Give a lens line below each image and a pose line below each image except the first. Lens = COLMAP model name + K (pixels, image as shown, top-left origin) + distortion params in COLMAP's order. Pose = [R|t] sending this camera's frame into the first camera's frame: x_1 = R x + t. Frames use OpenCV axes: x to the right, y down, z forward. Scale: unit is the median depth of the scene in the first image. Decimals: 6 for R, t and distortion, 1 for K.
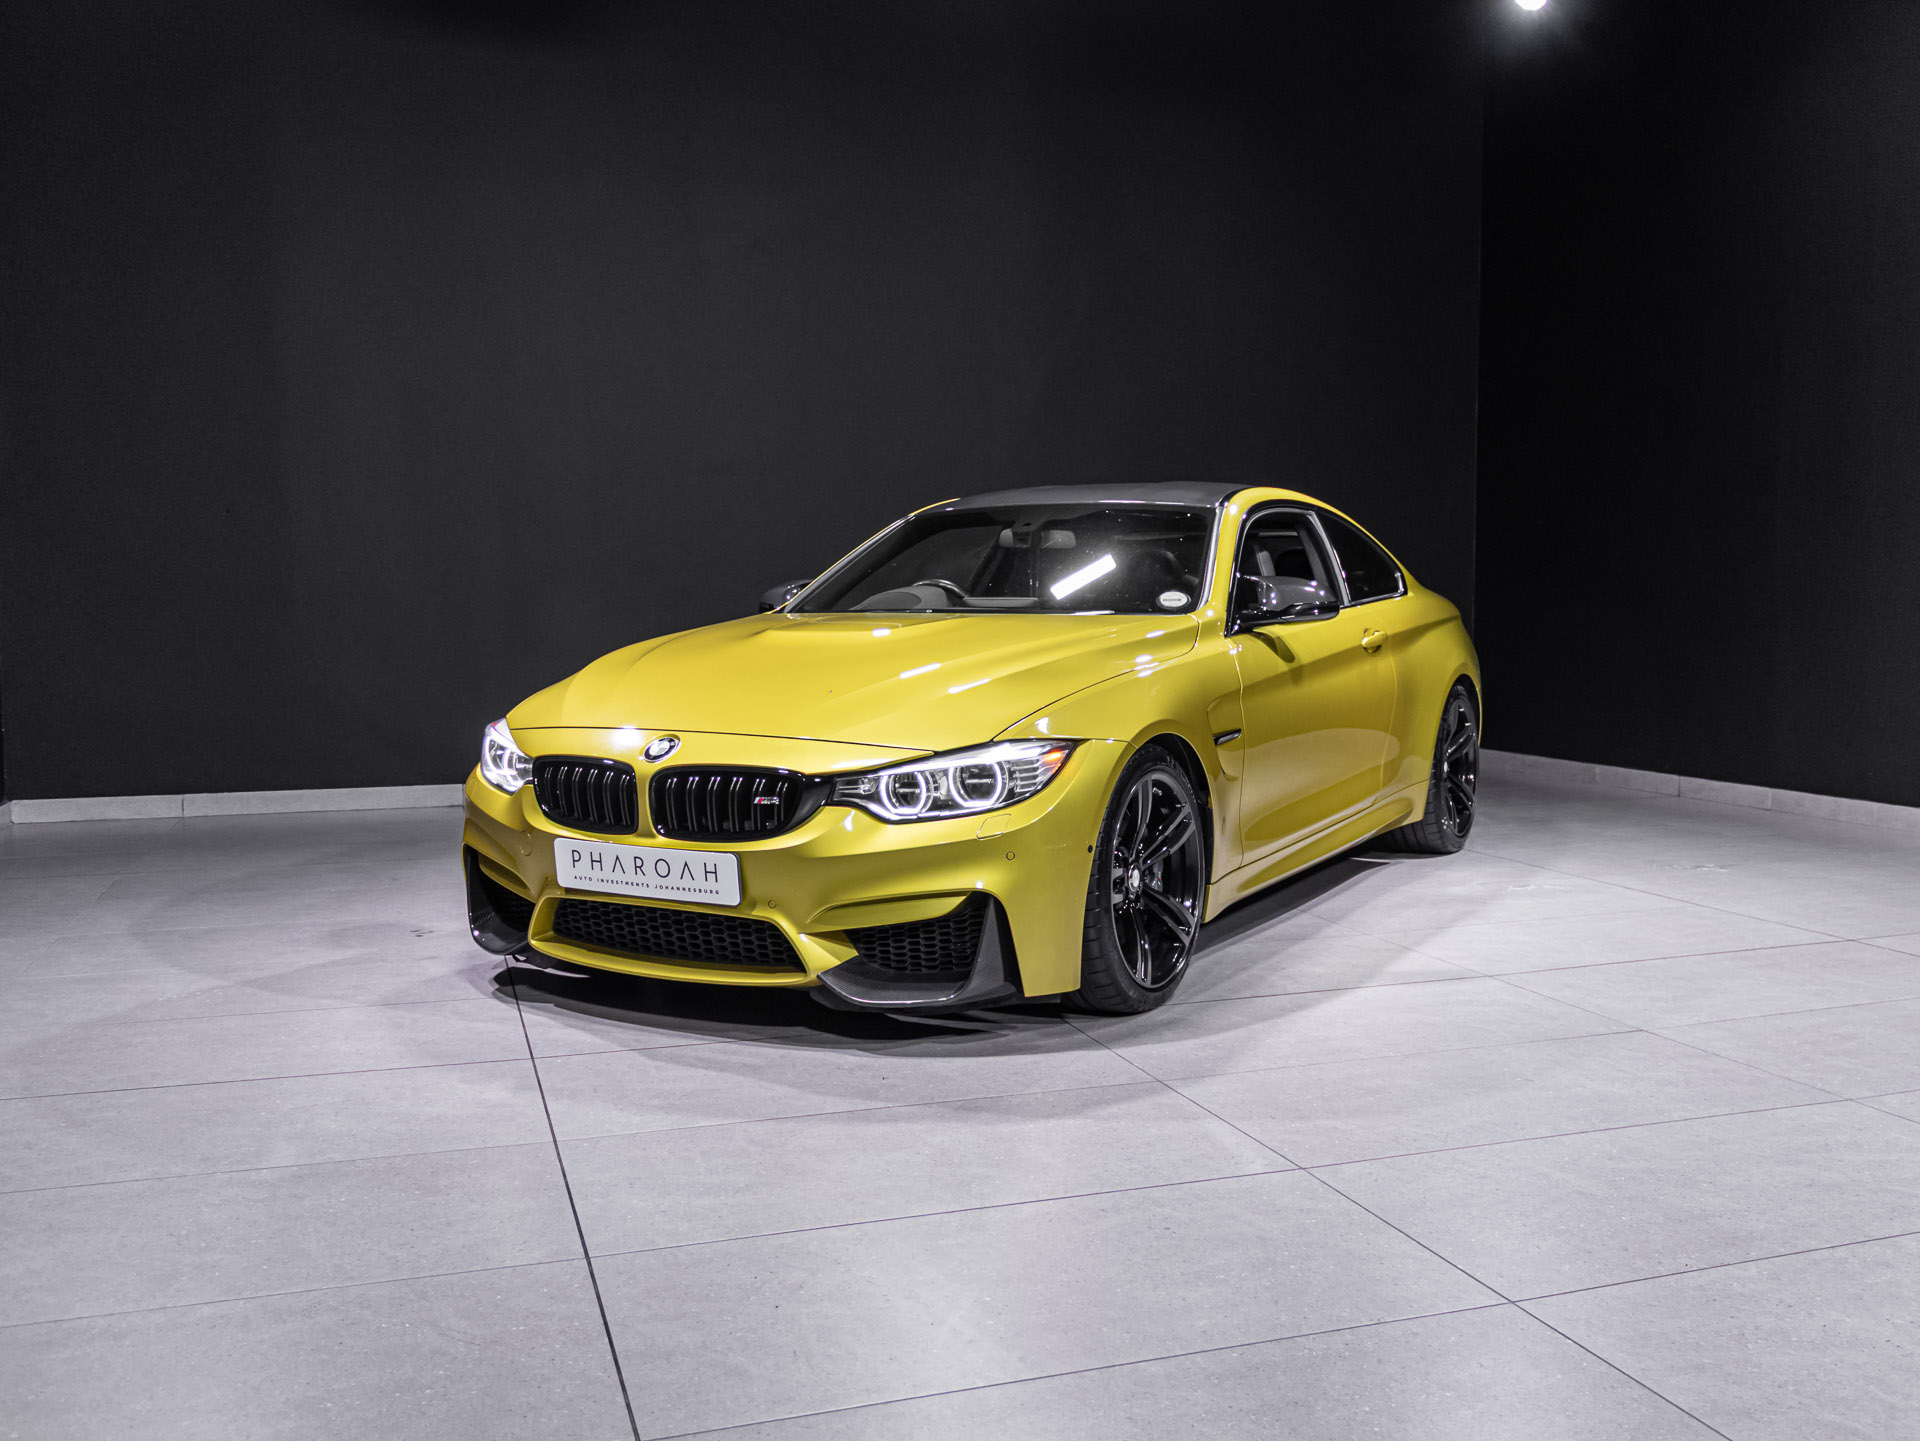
lens RADIAL K [[1748.5, 0, 976.8], [0, 1748.5, 736.7], [0, 0, 1]] dist [-0.012263, -0.003281]
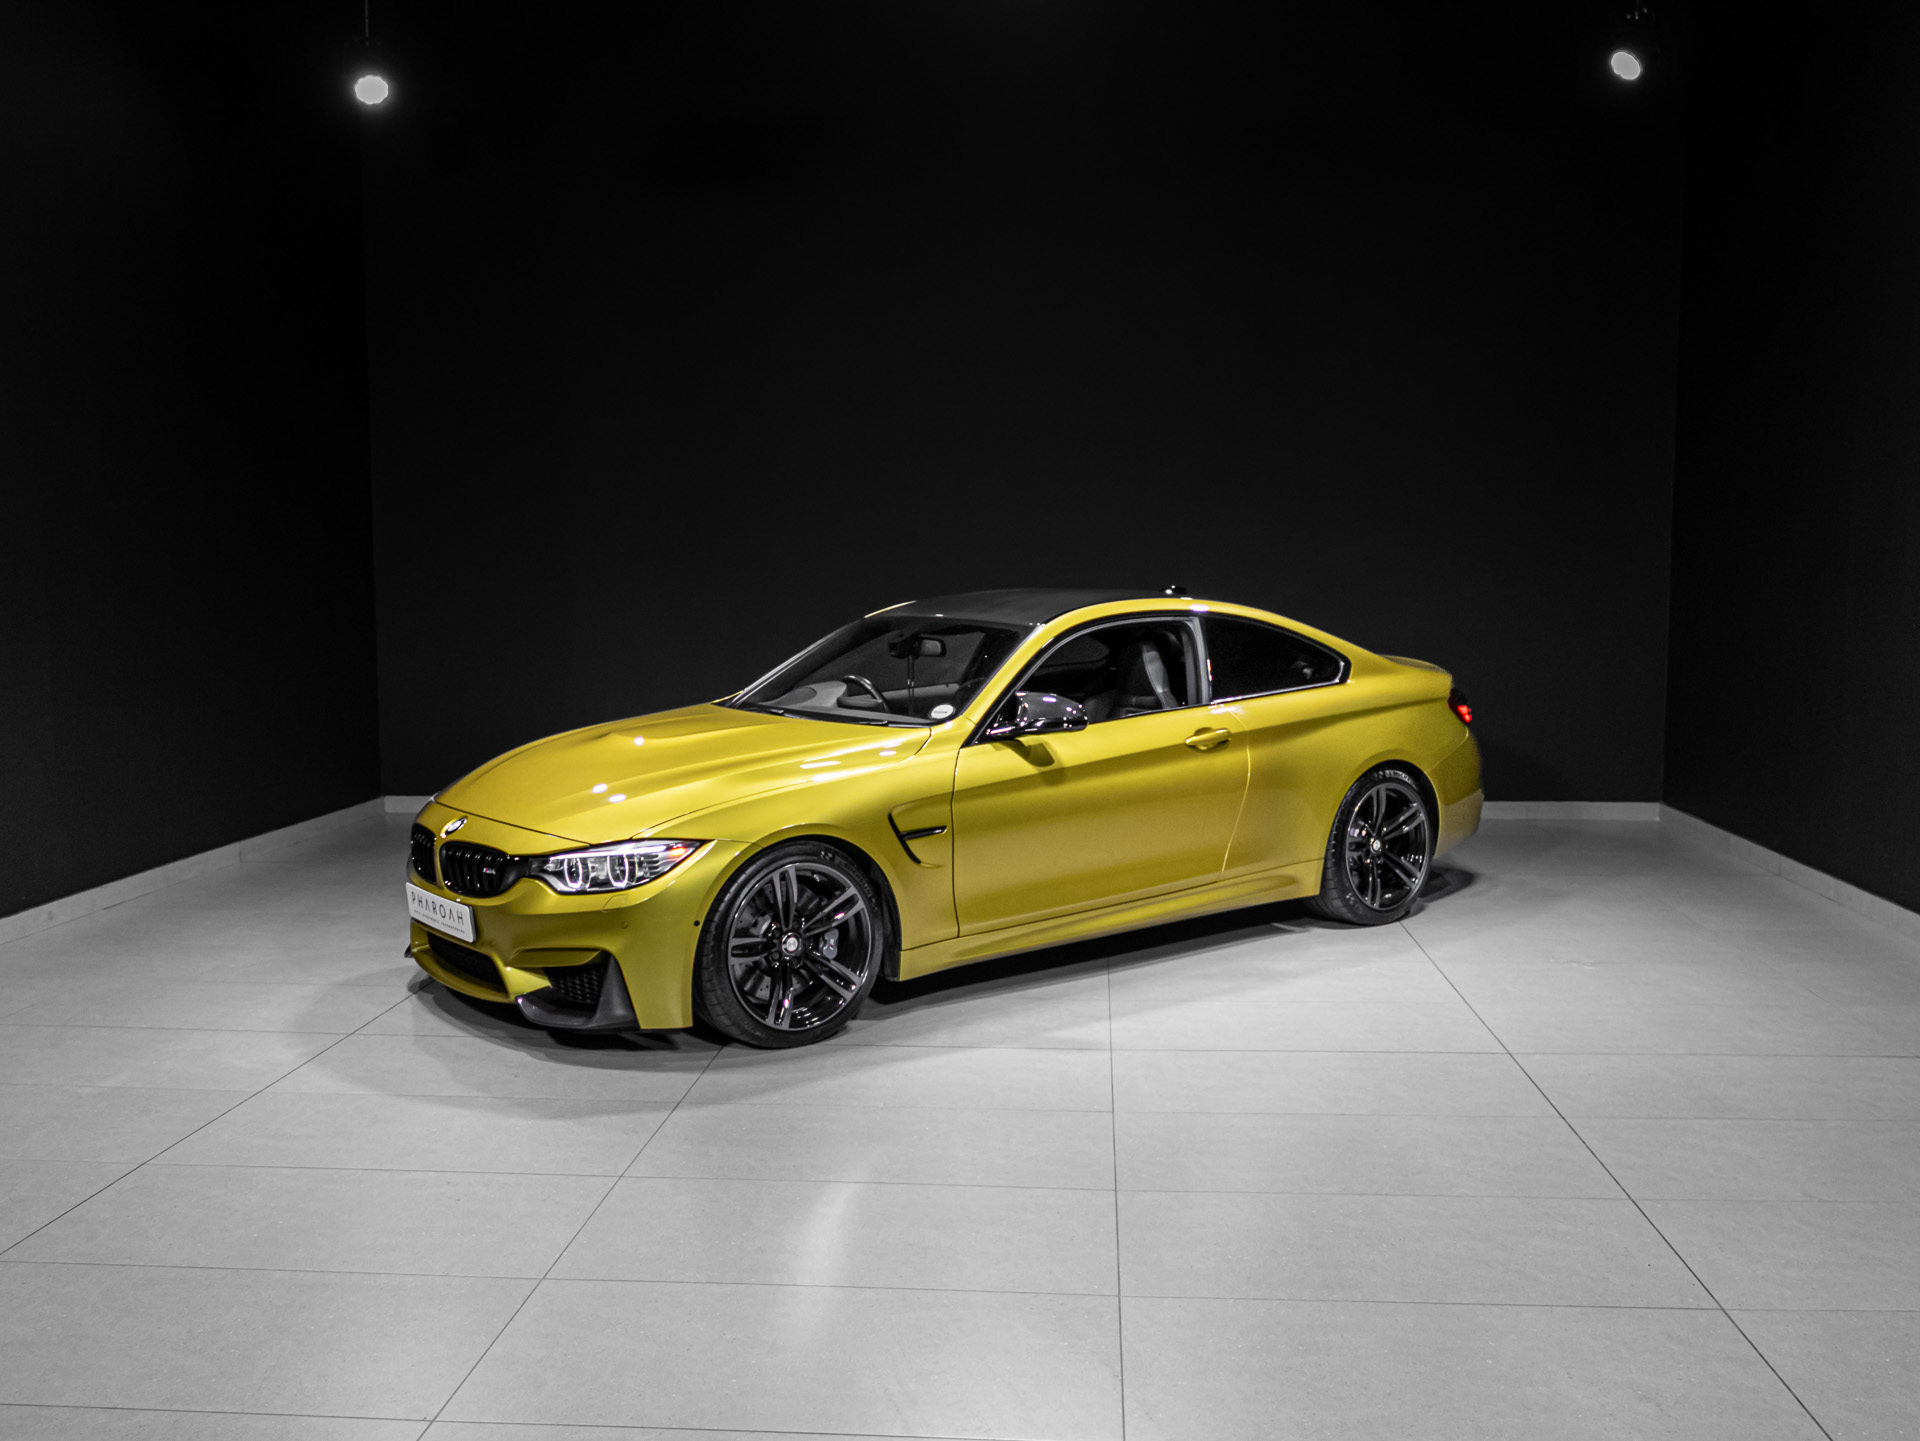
lens RADIAL K [[1742.2, 0, 960.0], [0, 1742.2, 720.5], [0, 0, 1]] dist [-0.000307, 0.001325]
pose [[0.920626, 0.039110, -0.388481, 0.708360], [-0.033231, 0.999209, 0.021842, -0.117744], [0.389028, -0.007199, 0.921198, -0.138359]]
